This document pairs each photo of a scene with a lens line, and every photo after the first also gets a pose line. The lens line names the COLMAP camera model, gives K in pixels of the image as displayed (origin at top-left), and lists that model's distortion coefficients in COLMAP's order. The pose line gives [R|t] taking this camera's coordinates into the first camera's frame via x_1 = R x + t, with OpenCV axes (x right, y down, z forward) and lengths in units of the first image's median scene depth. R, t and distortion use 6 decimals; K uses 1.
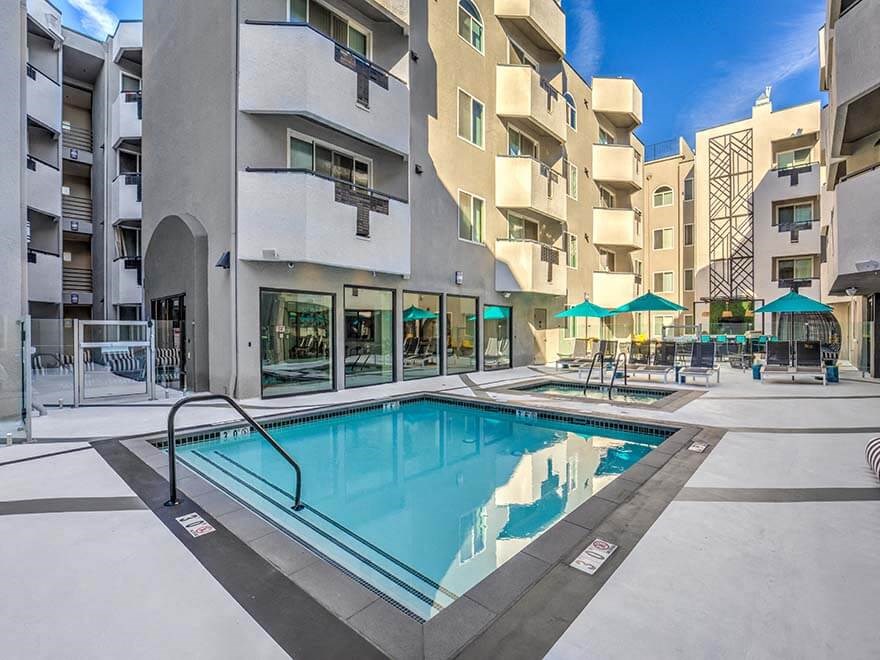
lens RADIAL K [[425.5, 0, 433.6], [0, 425.5, 332.7], [0, 0, 1]] dist [-0.019639, -0.000252]
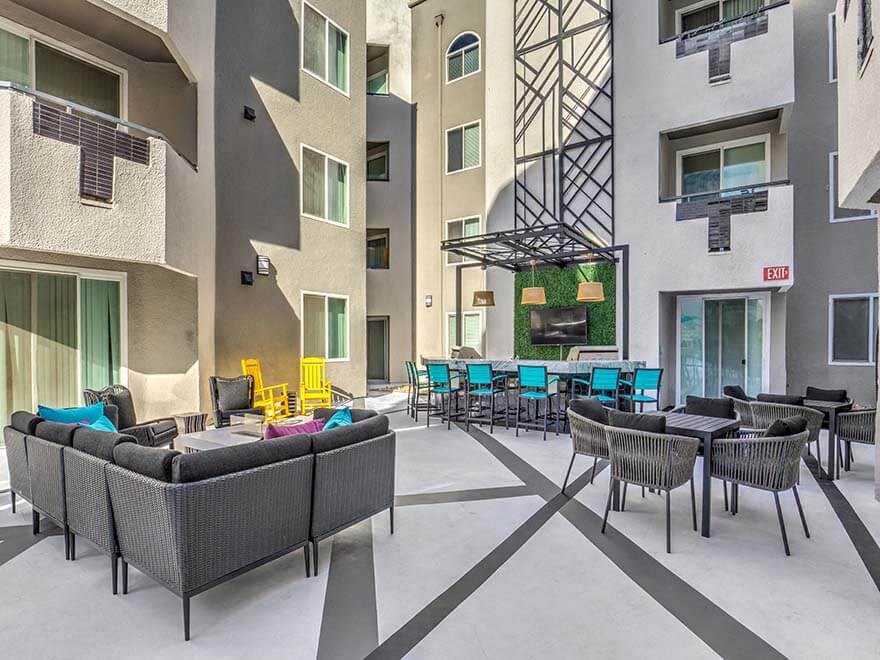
lens RADIAL K [[479.3, 0, 432.0], [0, 479.3, 328.8], [0, 0, 1]] dist [0.003112, 0.000183]
pose [[0.991767, 0.013015, 0.127389, 0.556250], [-0.008013, 0.999180, -0.039699, -0.003815], [-0.127801, 0.038352, 0.991058, 0.621818]]
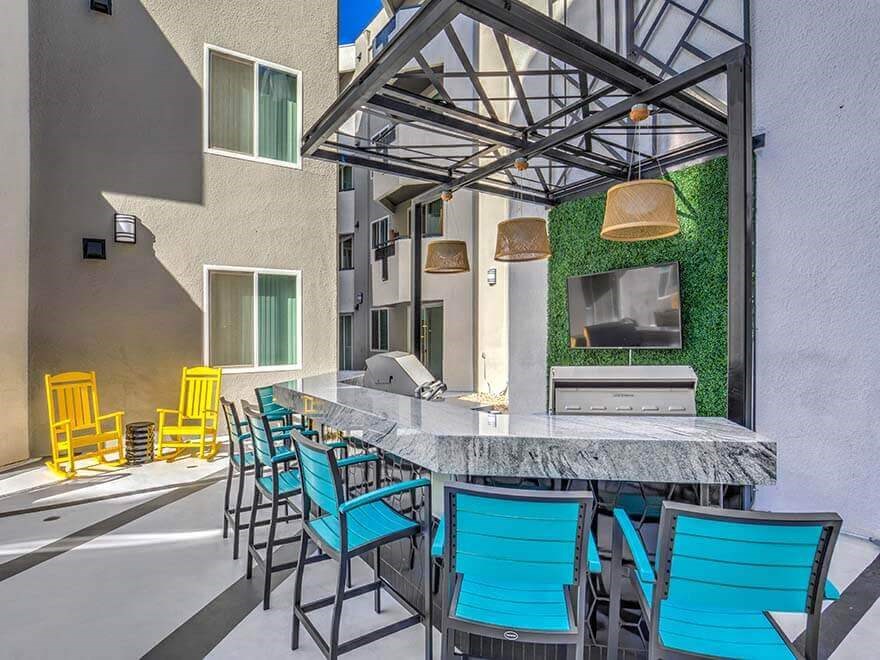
lens RADIAL K [[479.3, 0, 438.6], [0, 479.3, 331.4], [0, 0, 1]] dist [0.003112, 0.000183]
pose [[0.969720, -0.005776, -0.244151, 0.691402], [0.003080, 0.999930, -0.011424, -0.010552], [0.244200, 0.010326, 0.969670, 0.807531]]
